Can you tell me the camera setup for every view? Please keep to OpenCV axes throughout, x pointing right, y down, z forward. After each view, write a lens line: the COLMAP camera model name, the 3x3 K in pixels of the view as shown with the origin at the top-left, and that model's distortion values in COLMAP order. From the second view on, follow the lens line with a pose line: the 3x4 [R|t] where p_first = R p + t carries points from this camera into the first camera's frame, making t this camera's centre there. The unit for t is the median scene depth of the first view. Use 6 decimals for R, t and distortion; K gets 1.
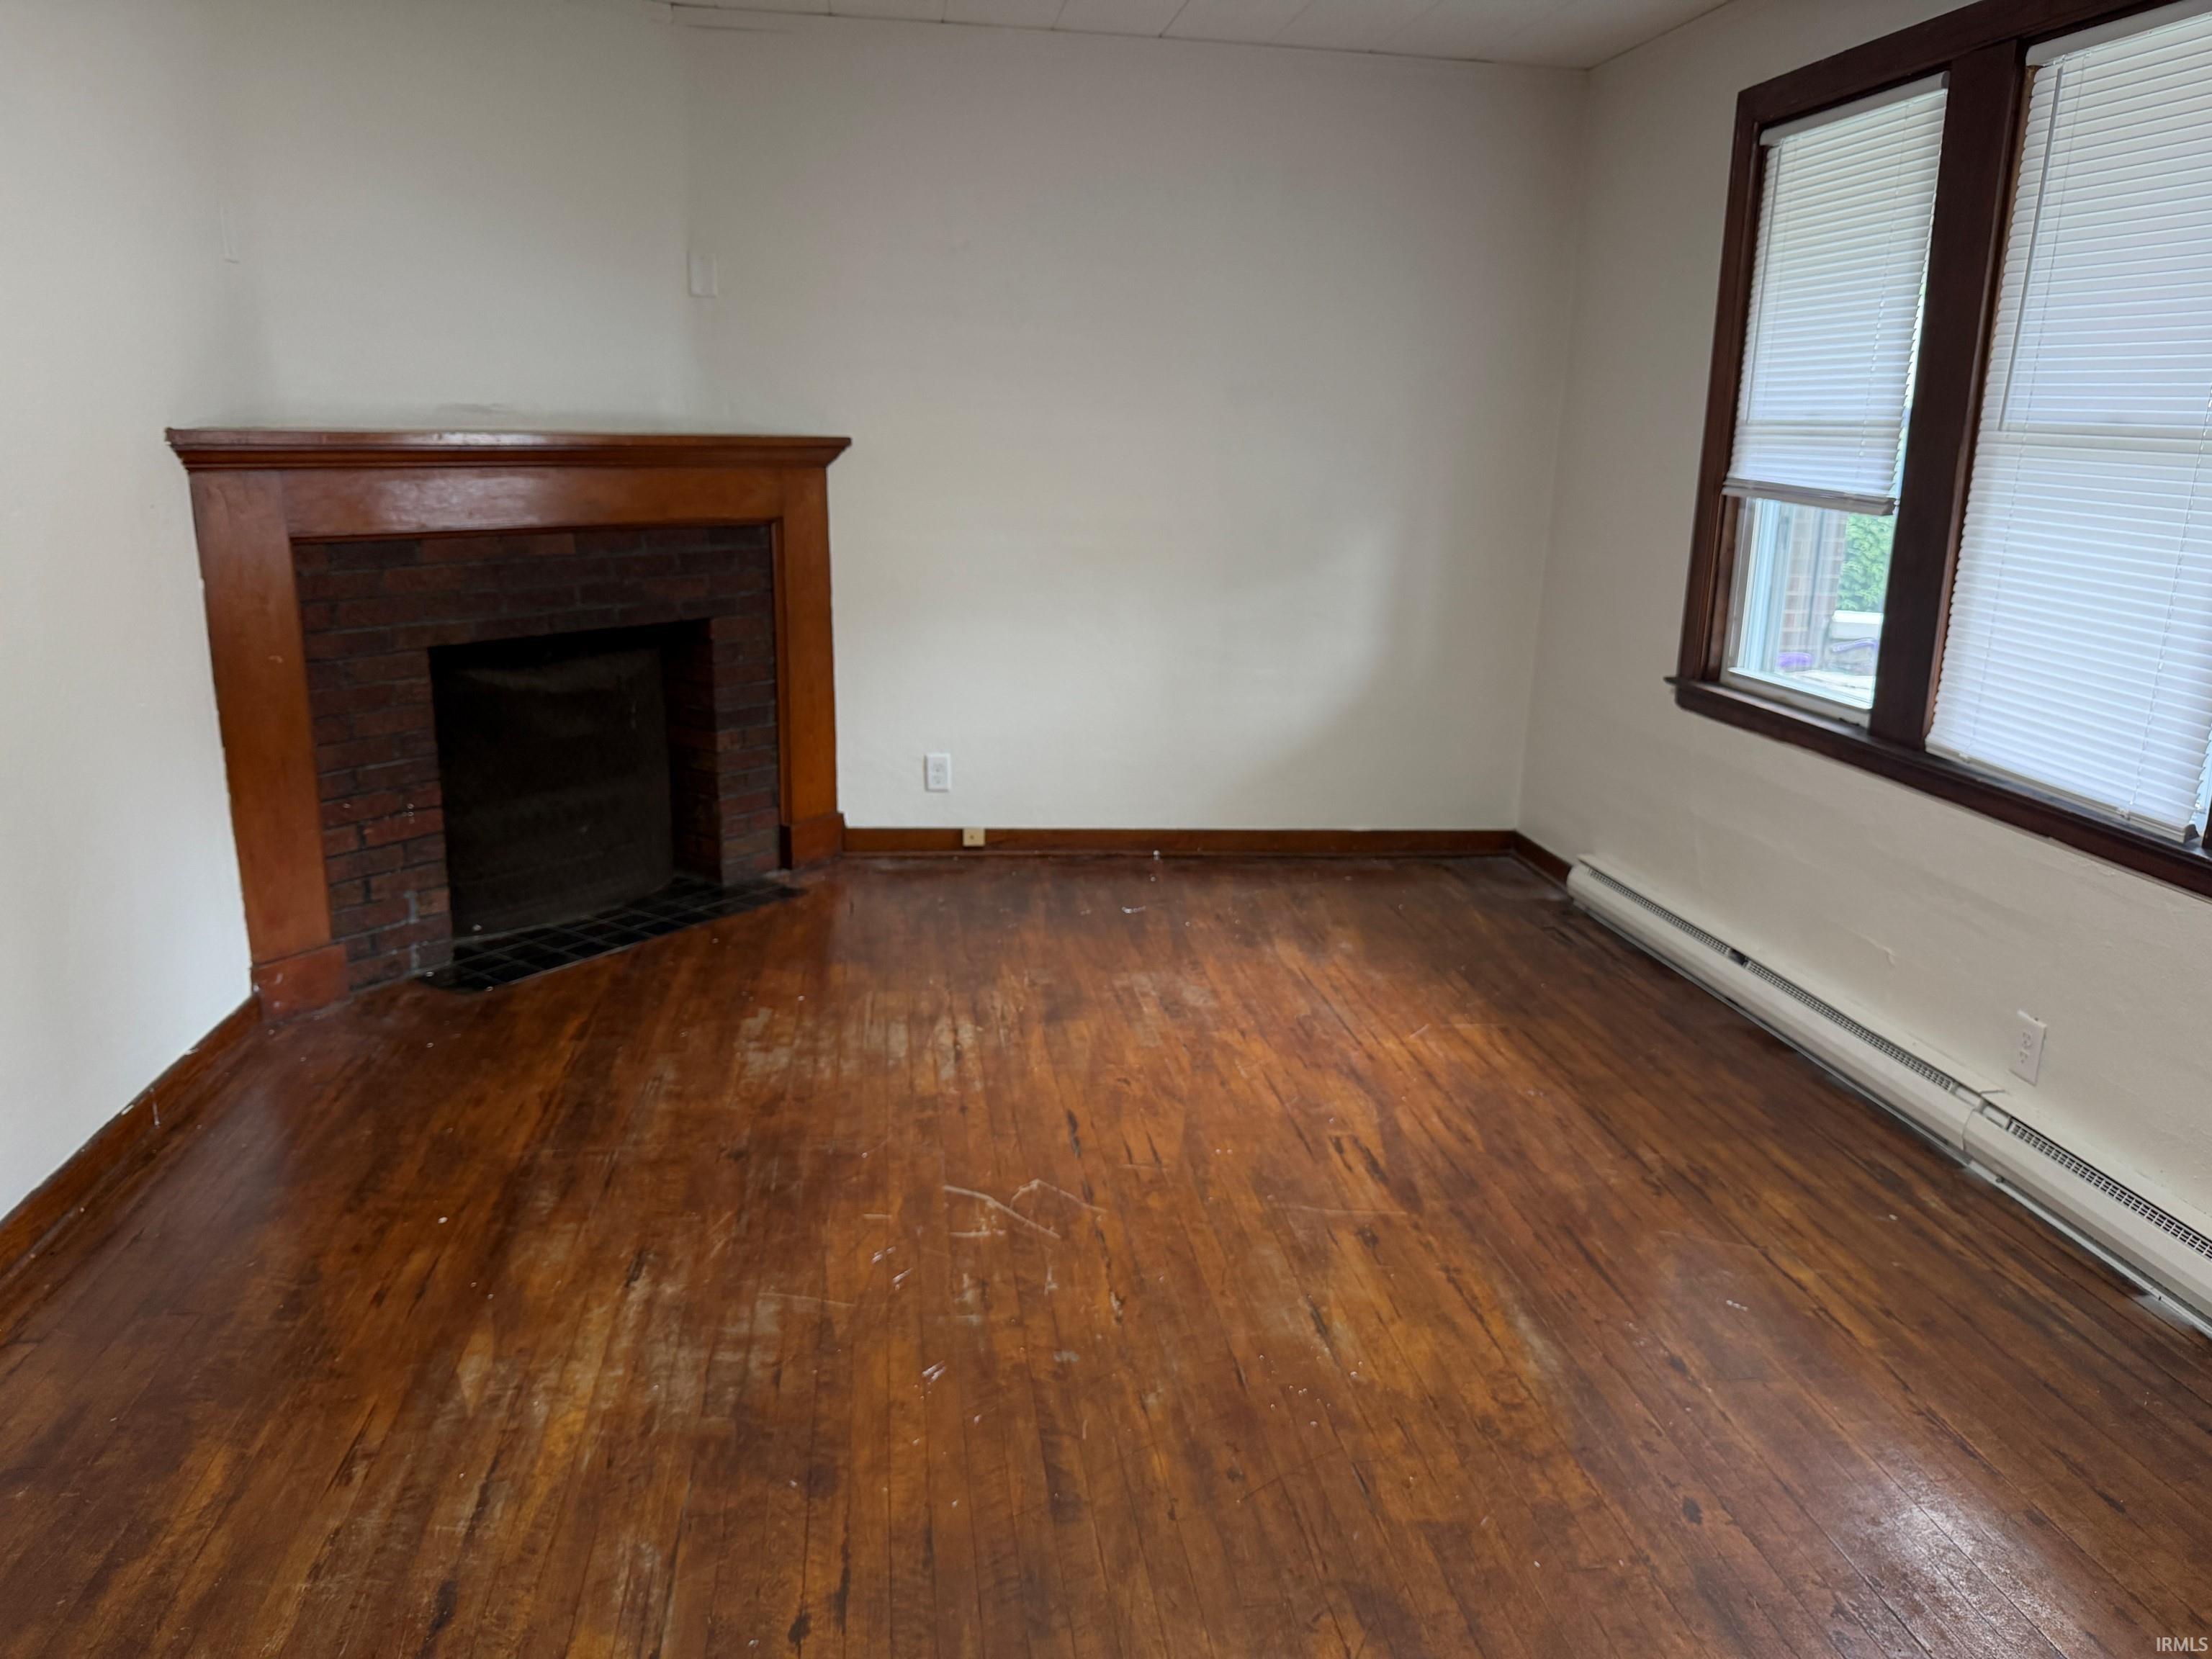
lens RADIAL K [[1594.6, 0, 1100.9], [0, 1594.6, 822.6], [0, 0, 1]] dist [0.124693, -0.242620]
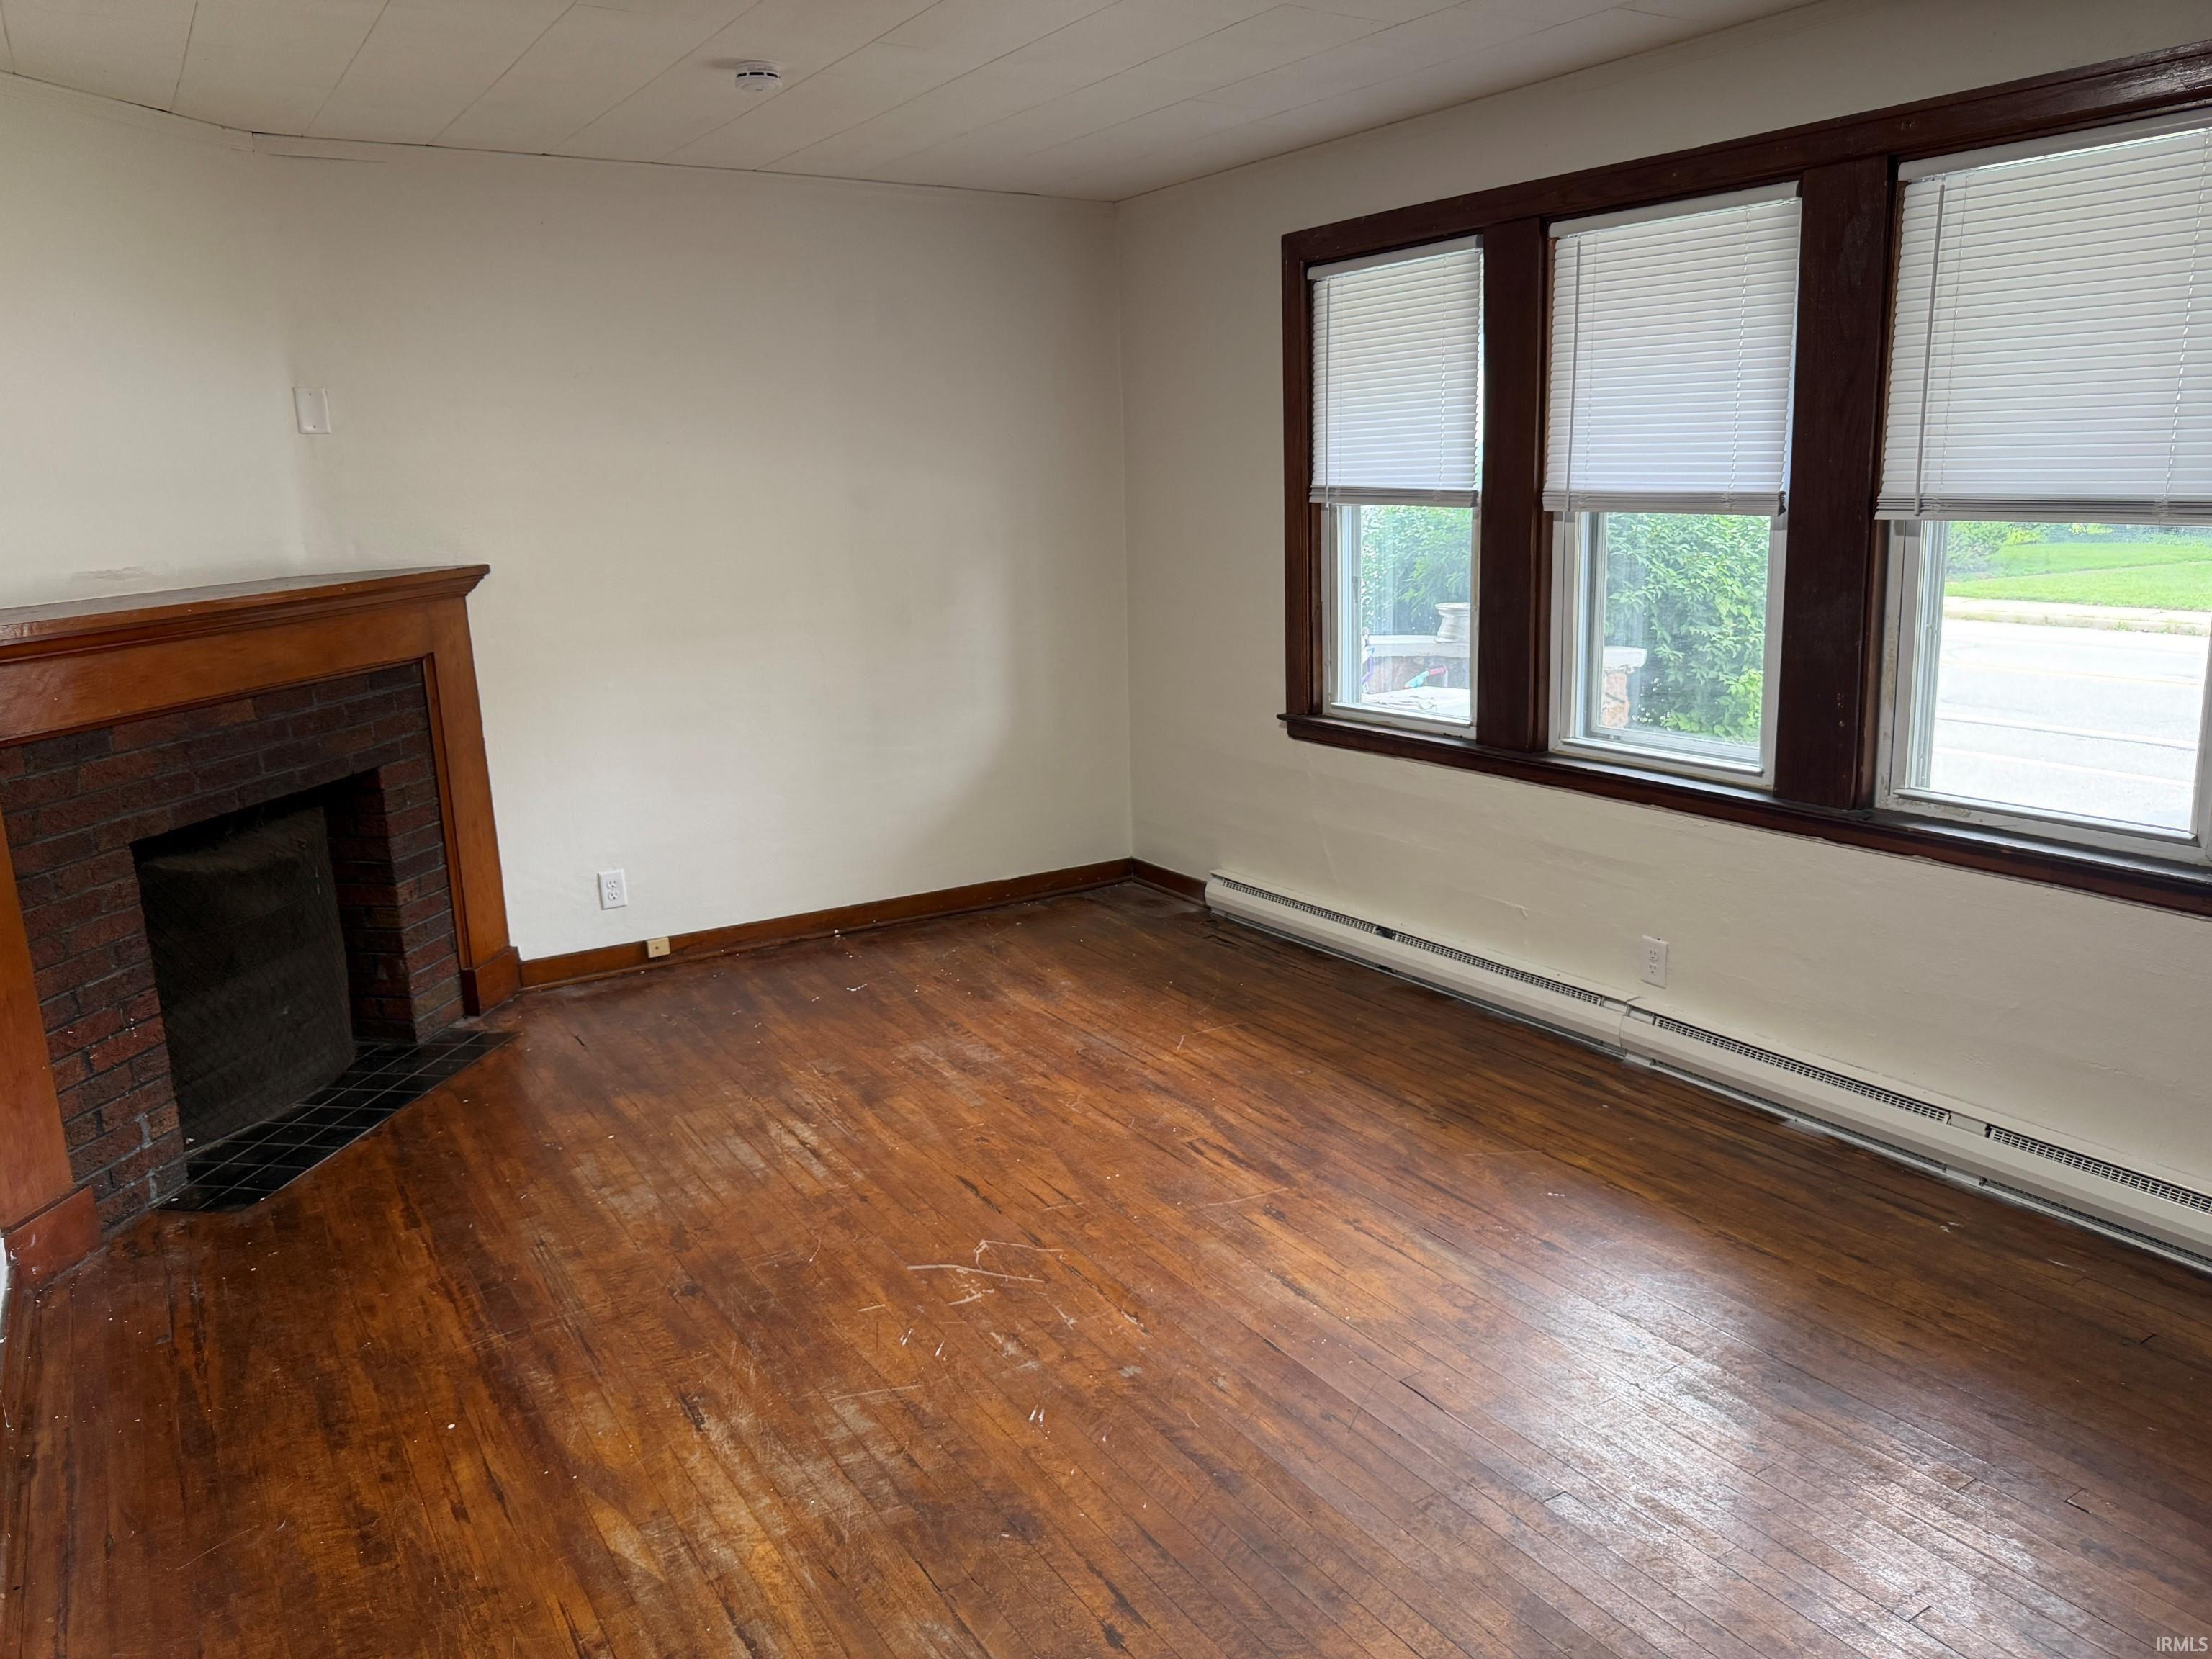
lens RADIAL K [[1594.6, 0, 1100.9], [0, 1594.6, 822.6], [0, 0, 1]] dist [0.124693, -0.242620]
pose [[0.906813, -0.143976, 0.396183, -0.282928], [0.153289, 0.988147, 0.008240, -0.044427], [-0.392673, 0.053258, 0.918135, -0.046140]]
